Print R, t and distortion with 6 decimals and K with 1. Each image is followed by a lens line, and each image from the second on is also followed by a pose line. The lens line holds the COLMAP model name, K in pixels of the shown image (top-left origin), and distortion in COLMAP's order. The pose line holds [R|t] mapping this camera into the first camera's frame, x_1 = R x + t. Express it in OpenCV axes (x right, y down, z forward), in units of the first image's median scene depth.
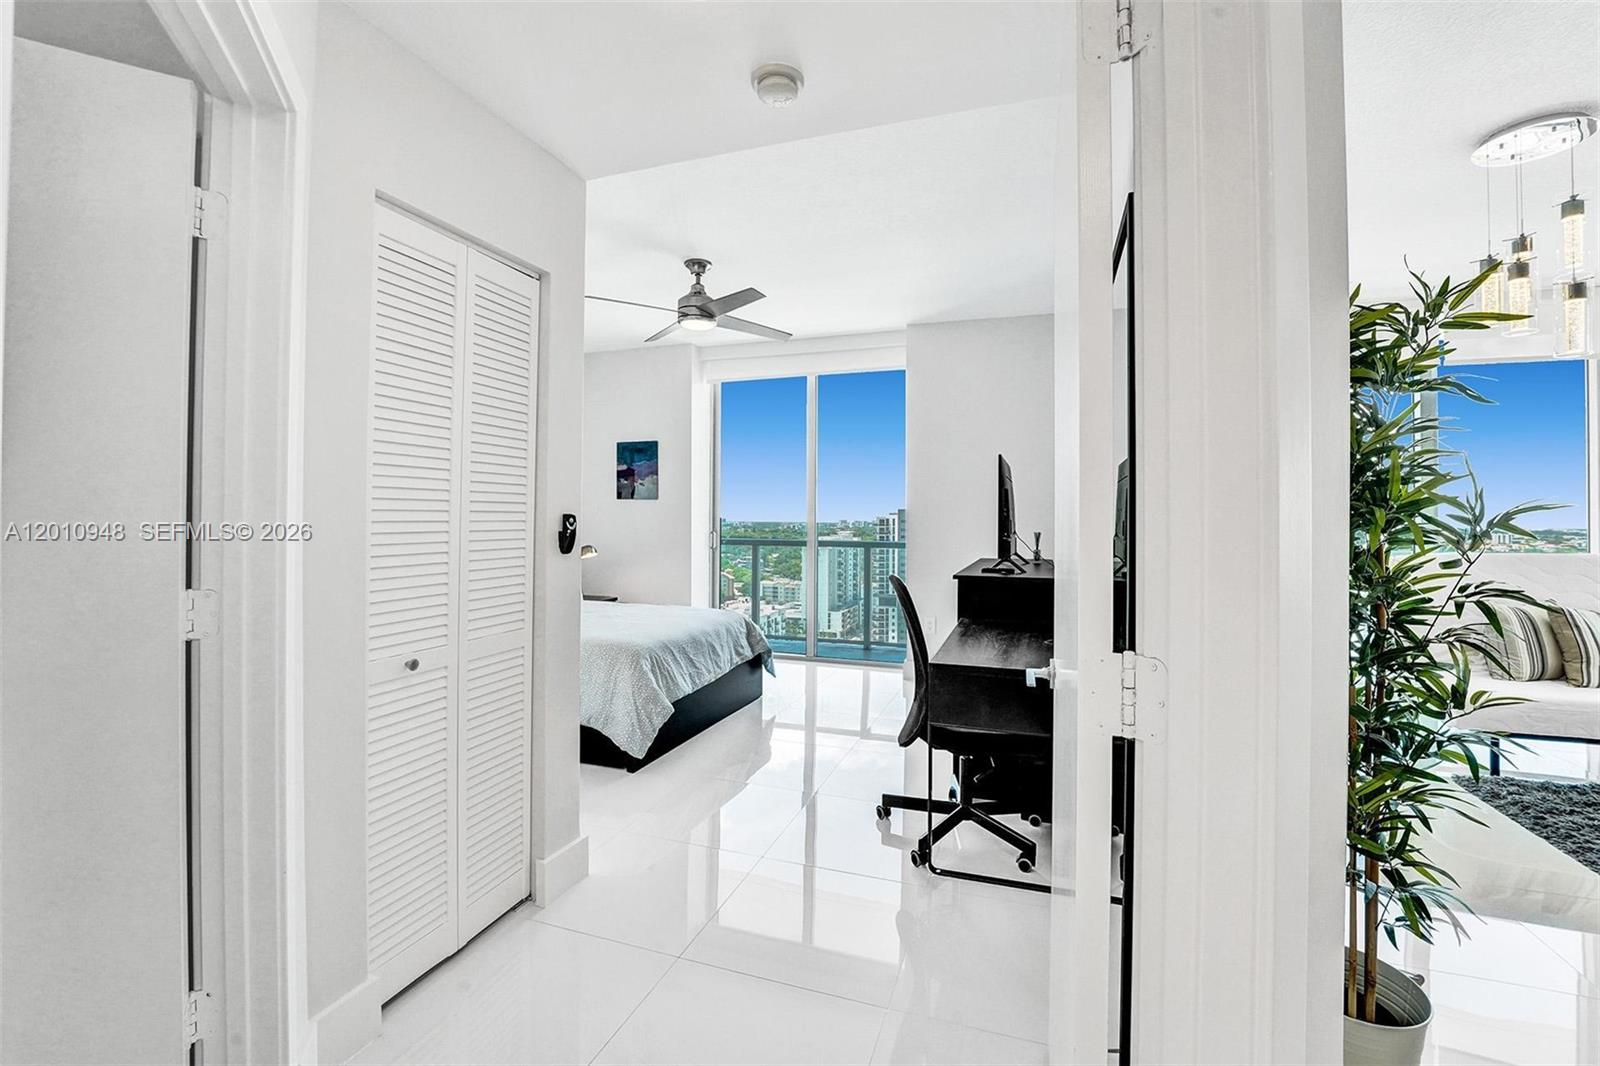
lens RADIAL K [[704.8, 0, 799.9], [0, 704.8, 513.6], [0, 0, 1]] dist [-0.054664, 0.000028]
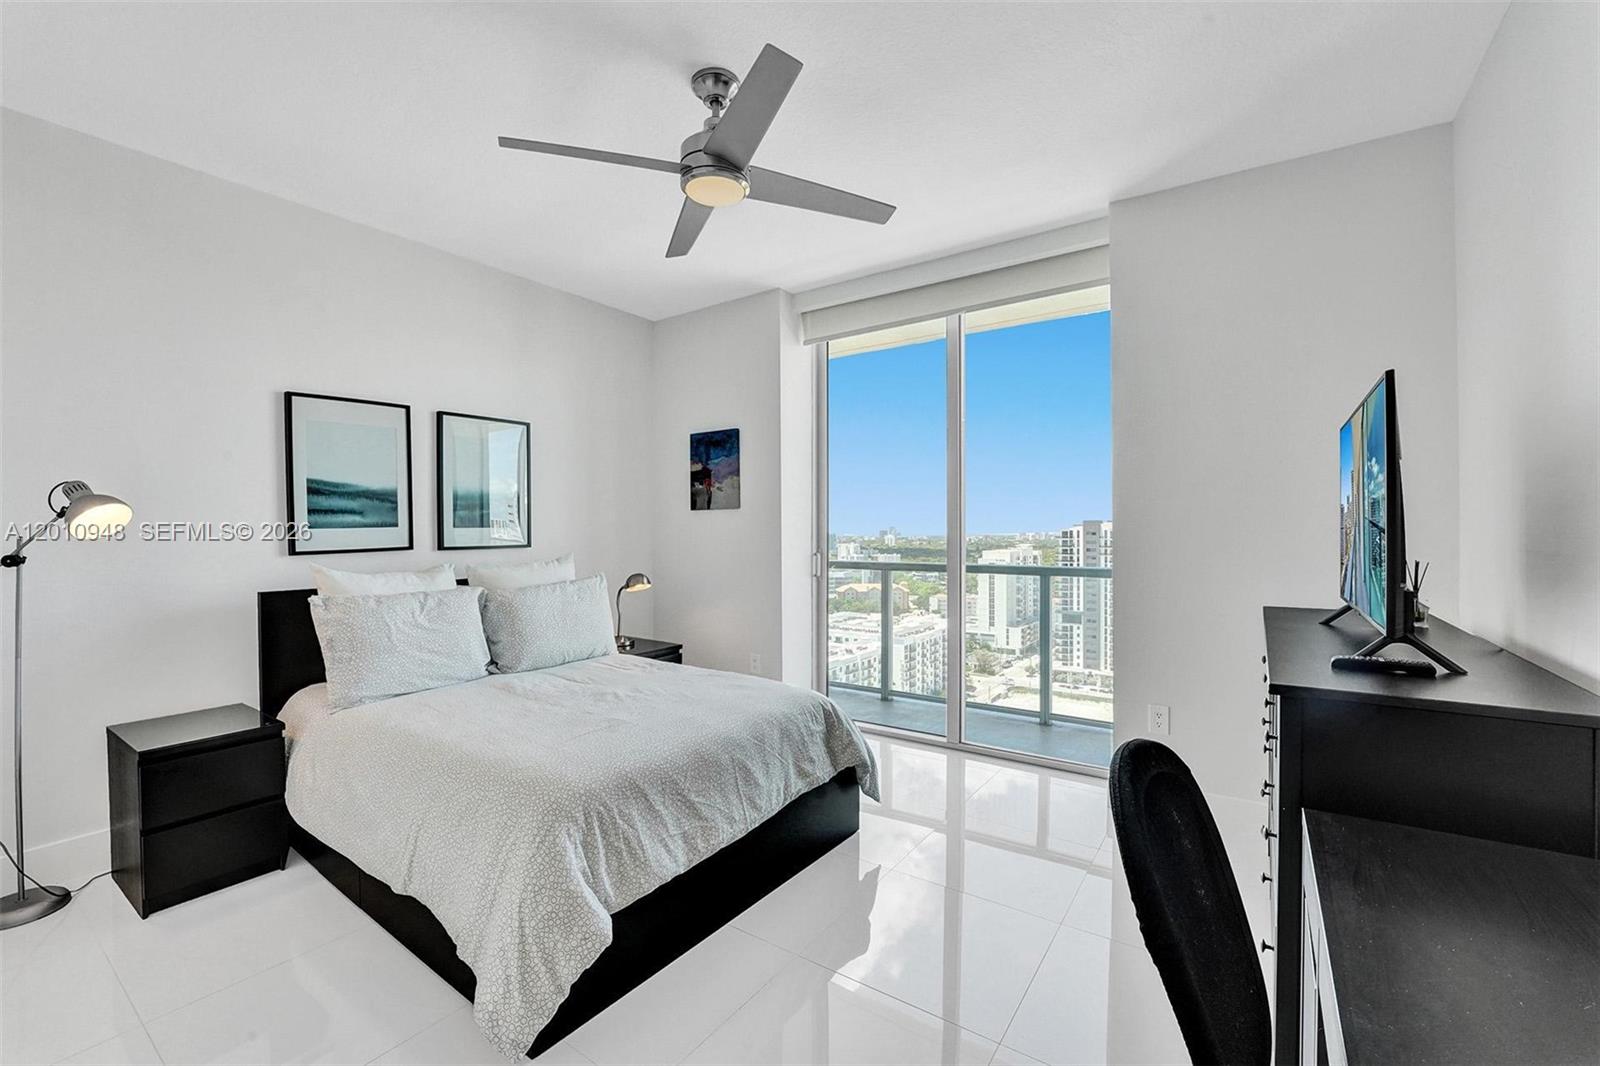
lens RADIAL K [[670.4, 0, 803.0], [0, 670.4, 537.3], [0, 0, 1]] dist [-0.024238, 0.000135]
pose [[0.966964, -0.005633, -0.254852, 0.037330], [0.009550, 0.999855, 0.014132, -0.000334], [0.254736, -0.016099, 0.966877, 0.343637]]
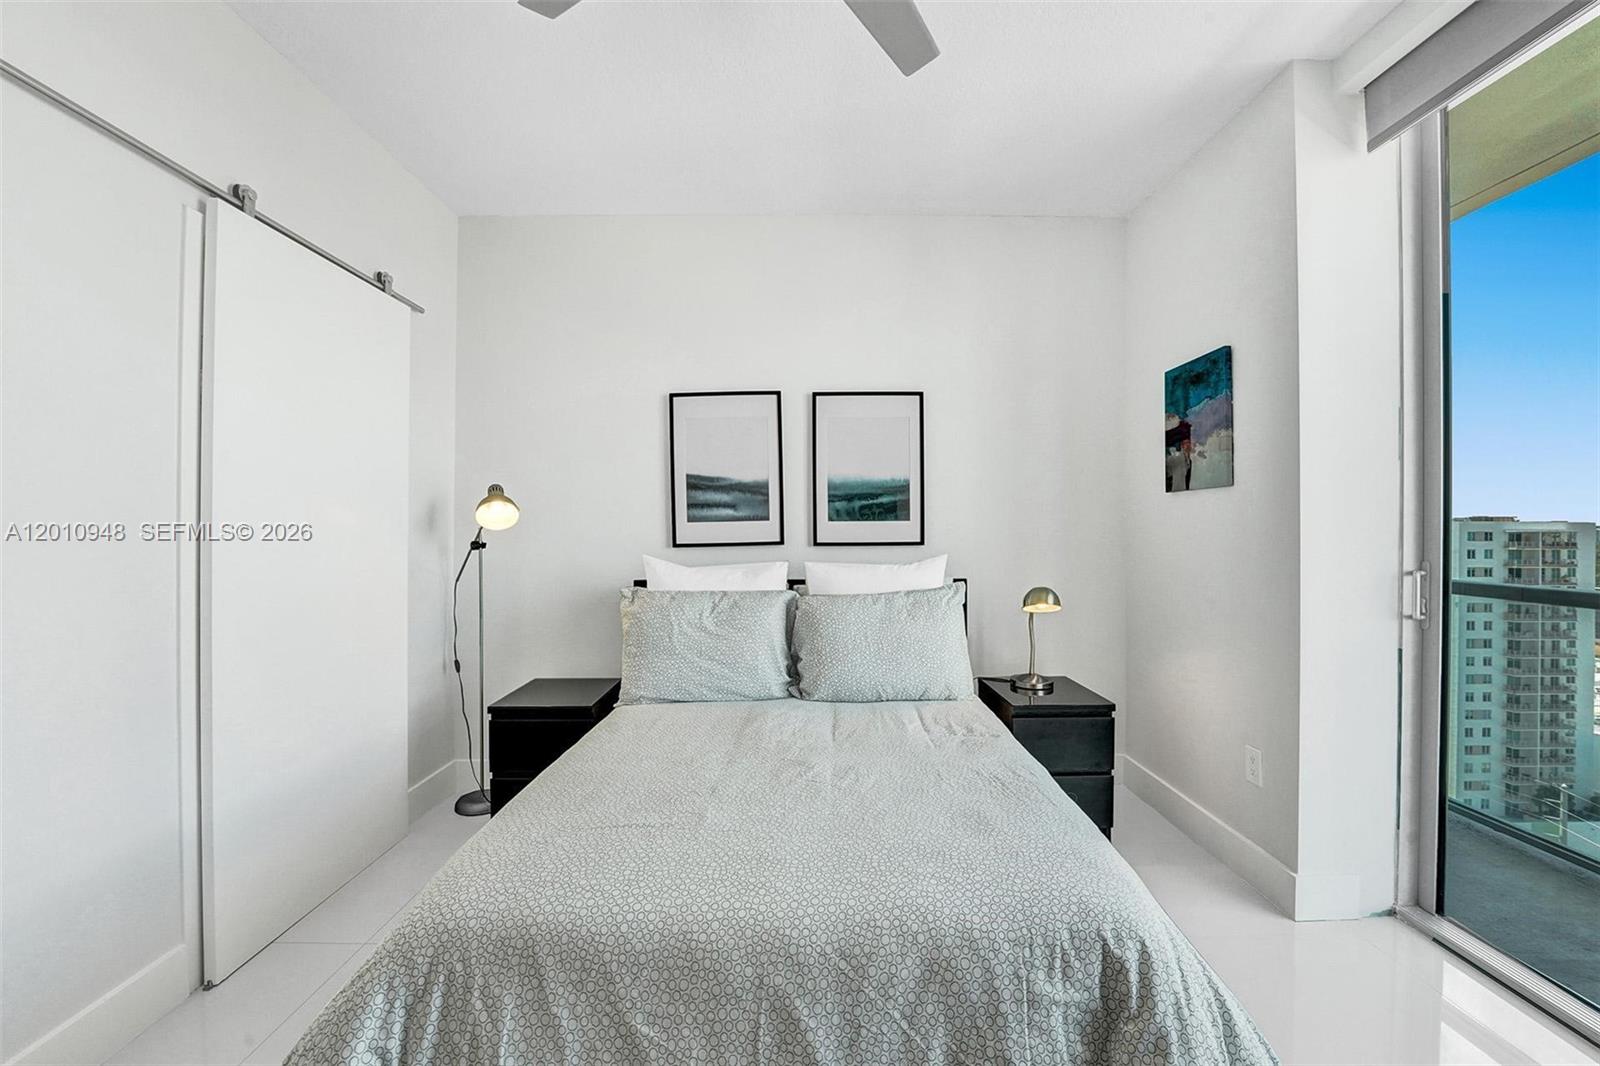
lens RADIAL K [[670.4, 0, 803.0], [0, 670.4, 537.3], [0, 0, 1]] dist [-0.024238, 0.000135]
pose [[0.344045, 0.007607, -0.938922, 0.076480], [0.006690, 0.999922, 0.010553, 0.003446], [0.938929, -0.009912, 0.343967, 0.625823]]
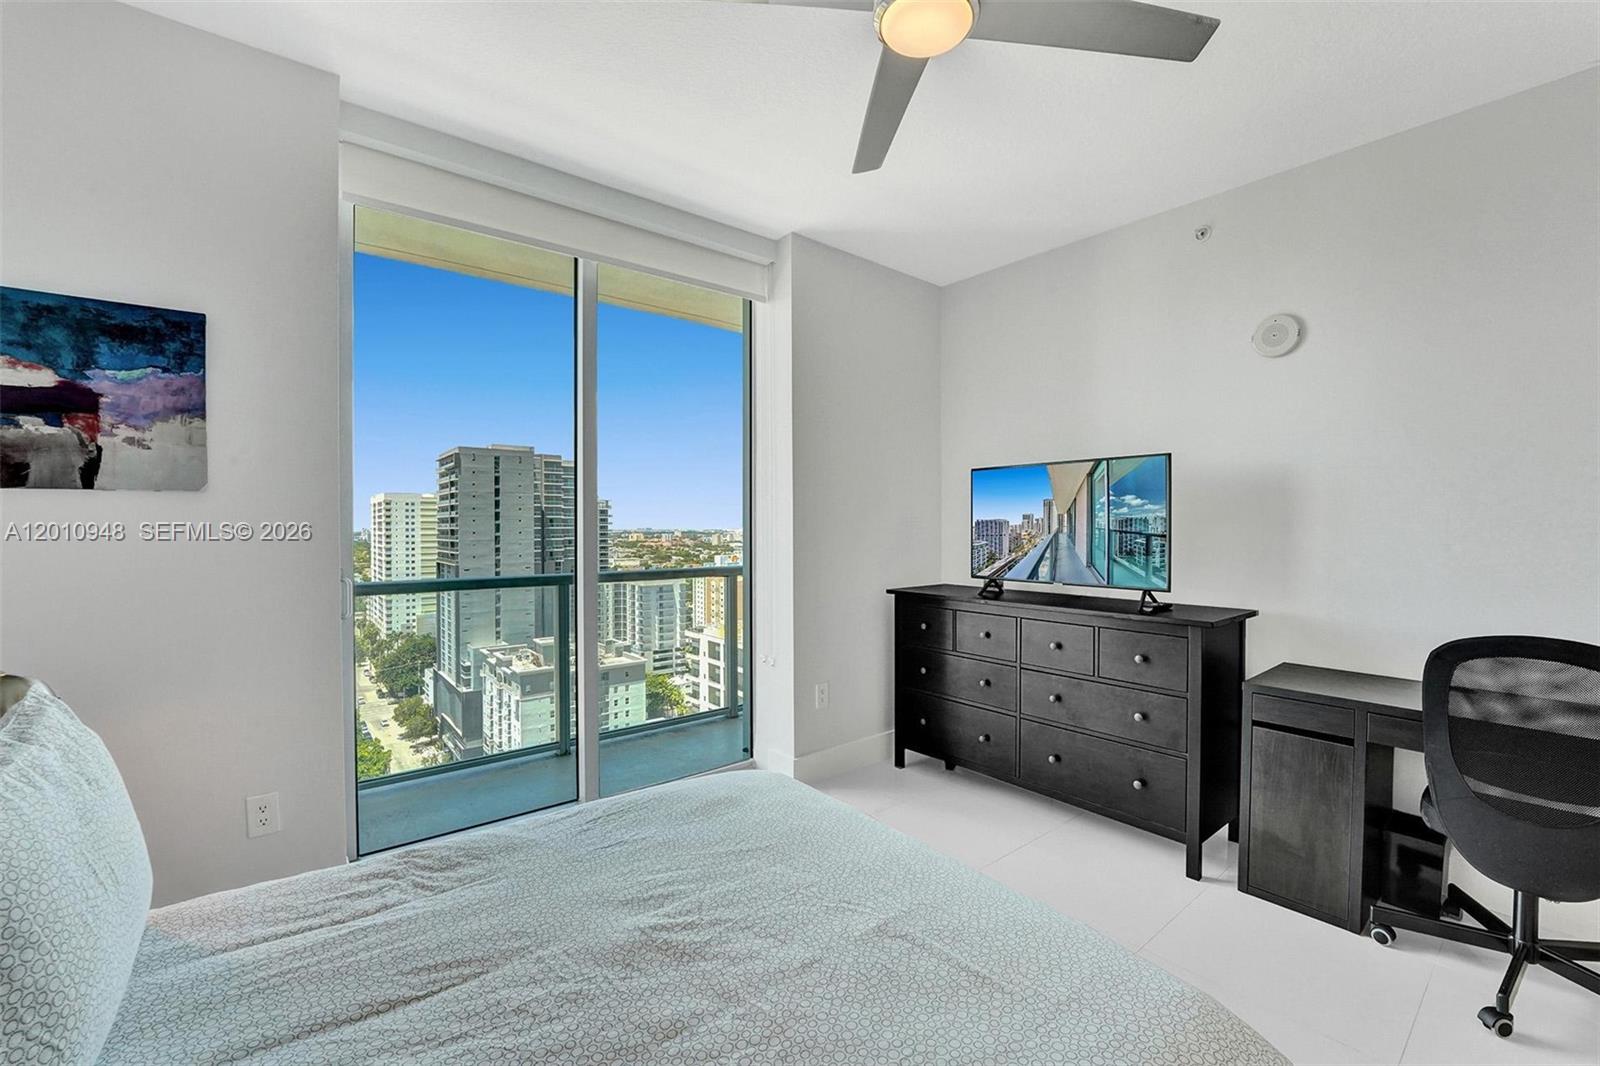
lens RADIAL K [[670.4, 0, 803.0], [0, 670.4, 537.3], [0, 0, 1]] dist [-0.024238, 0.000135]
pose [[0.508930, -0.011565, 0.860730, -0.323176], [0.005260, 0.999933, 0.010325, -0.001709], [-0.860792, -0.000727, 0.508957, 0.601731]]
